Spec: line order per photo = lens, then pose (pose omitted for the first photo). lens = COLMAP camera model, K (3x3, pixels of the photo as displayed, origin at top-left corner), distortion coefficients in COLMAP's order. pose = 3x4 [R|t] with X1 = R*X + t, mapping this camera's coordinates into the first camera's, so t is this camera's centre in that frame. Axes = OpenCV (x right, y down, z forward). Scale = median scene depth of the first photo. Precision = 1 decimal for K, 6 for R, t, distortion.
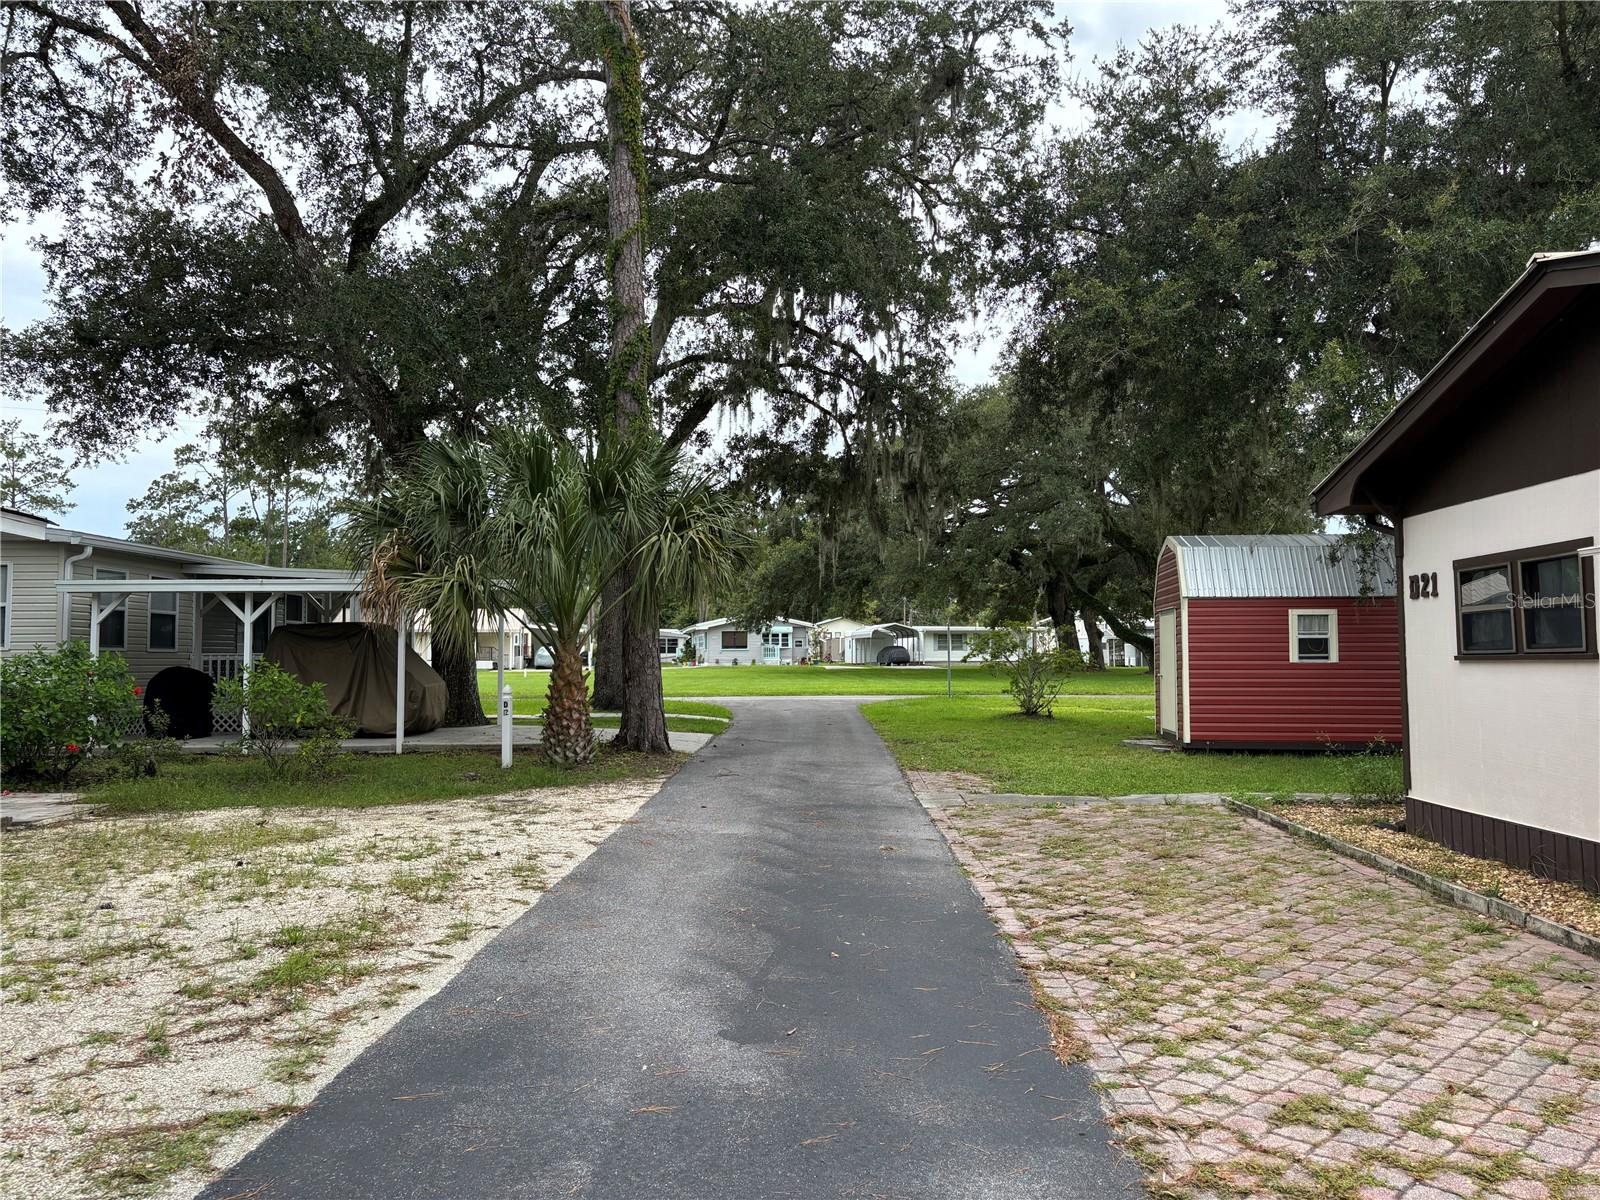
lens RADIAL K [[1203.7, 0, 795.0], [0, 1203.7, 600.0], [0, 0, 1]] dist [0.076409, -0.101839]
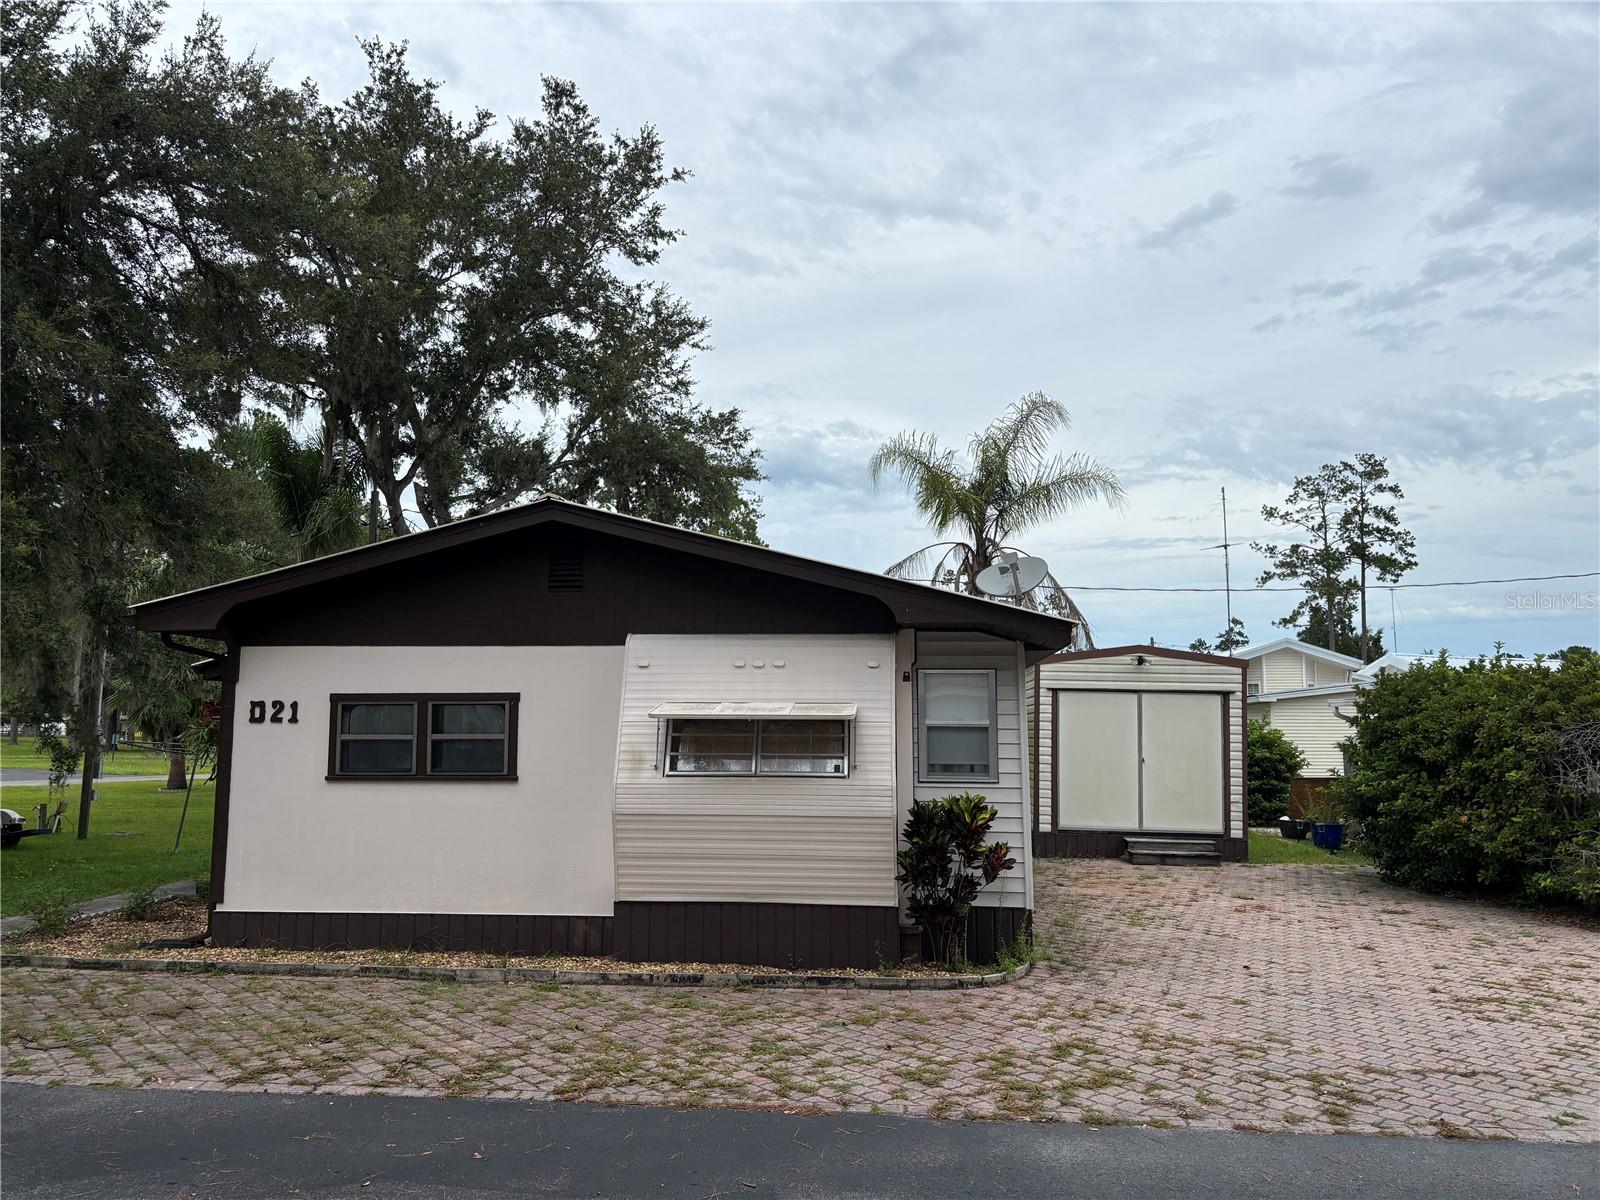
lens RADIAL K [[1210.2, 0, 801.5], [0, 1210.2, 592.5], [0, 0, 1]] dist [0.062238, -0.058238]
pose [[0.036361, 0.115599, 0.992630, -1.145828], [-0.053944, 0.992066, -0.113557, -0.037121], [-0.997882, -0.049418, 0.042308, 0.967732]]
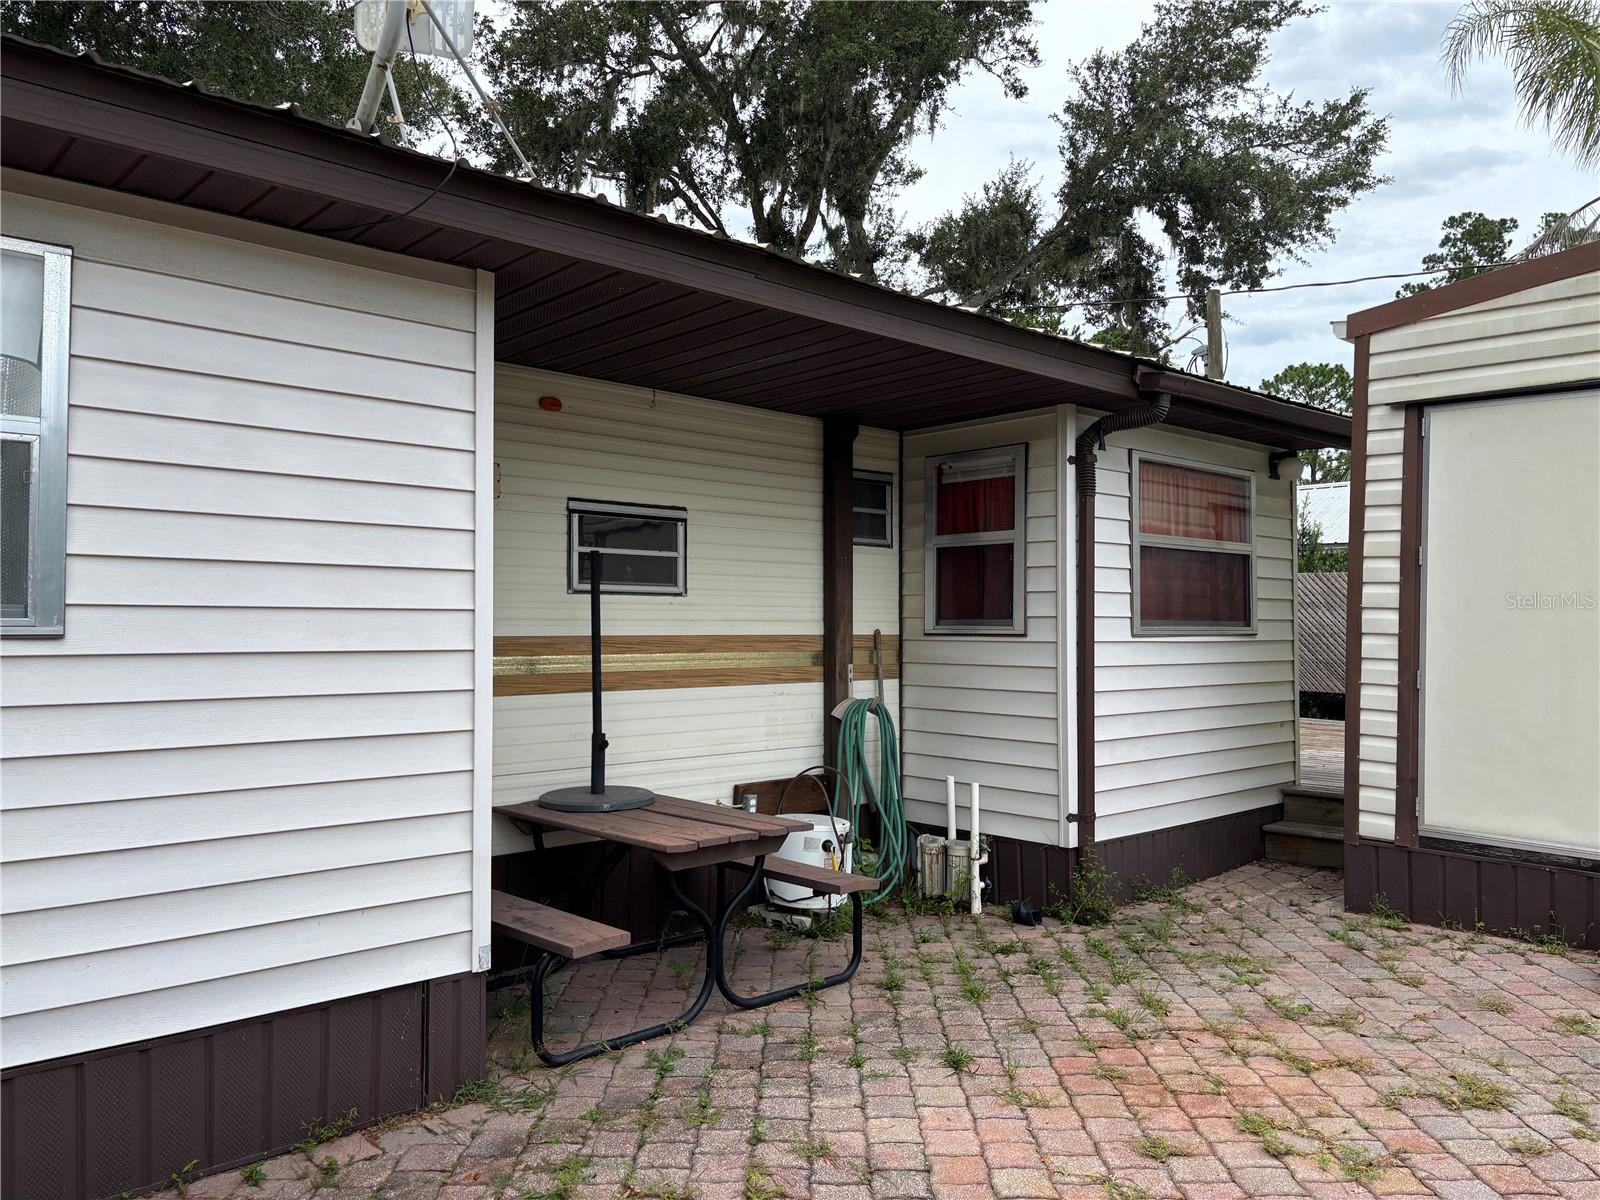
lens RADIAL K [[1191.4, 0, 814.9], [0, 1191.4, 595.0], [0, 0, 1]] dist [0.048954, -0.064853]
pose [[0.706136, 0.018521, 0.707834, 1.355867], [-0.036458, 0.999283, 0.010223, -0.010971], [-0.707137, -0.033025, 0.706305, -0.087570]]
